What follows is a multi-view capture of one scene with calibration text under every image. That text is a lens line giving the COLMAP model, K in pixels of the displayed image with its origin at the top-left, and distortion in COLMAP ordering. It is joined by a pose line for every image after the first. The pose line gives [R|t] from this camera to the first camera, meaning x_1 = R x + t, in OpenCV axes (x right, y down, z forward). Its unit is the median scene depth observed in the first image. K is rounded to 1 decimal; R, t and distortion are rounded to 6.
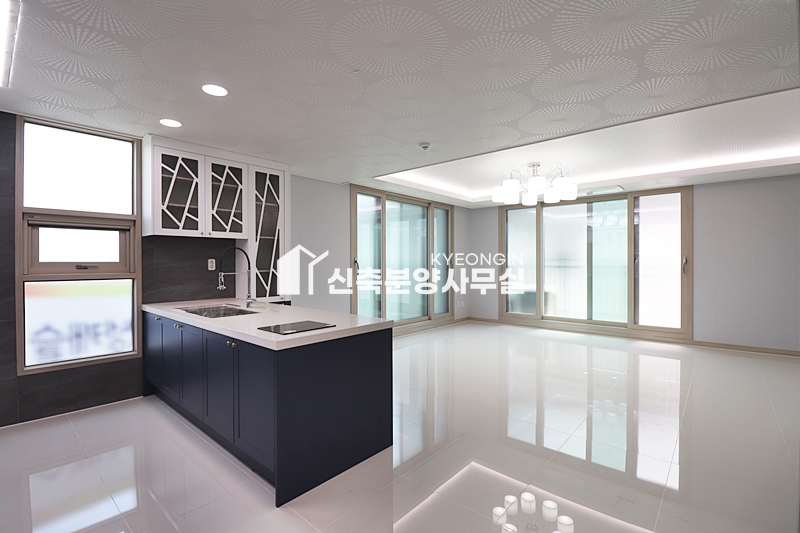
lens RADIAL K [[367.0, 0, 400.0], [0, 367.0, 266.5], [0, 0, 1]] dist [-0.013909, -0.000238]
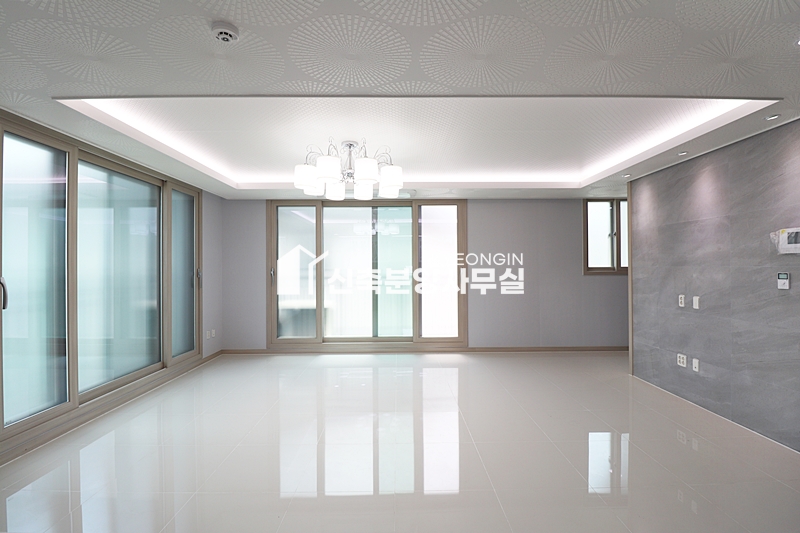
lens RADIAL K [[367.0, 0, 400.0], [0, 367.0, 266.5], [0, 0, 1]] dist [-0.013909, -0.000238]
pose [[0.746885, -0.003124, 0.664945, -0.036084], [0.013188, 0.999862, -0.010116, -0.018360], [-0.664822, 0.016325, 0.746823, 0.283262]]
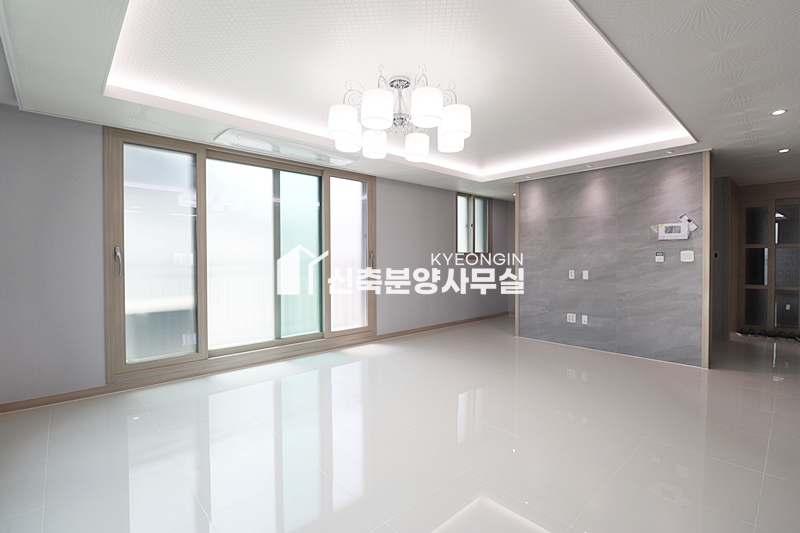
lens RADIAL K [[374.0, 0, 378.8], [0, 374.0, 264.9], [0, 0, 1]] dist [0.000143, -0.000065]
pose [[0.105108, -0.015637, 0.994338, -0.165715], [0.014176, 0.999798, 0.014224, -0.002396], [-0.994360, 0.012601, 0.105309, 0.739418]]
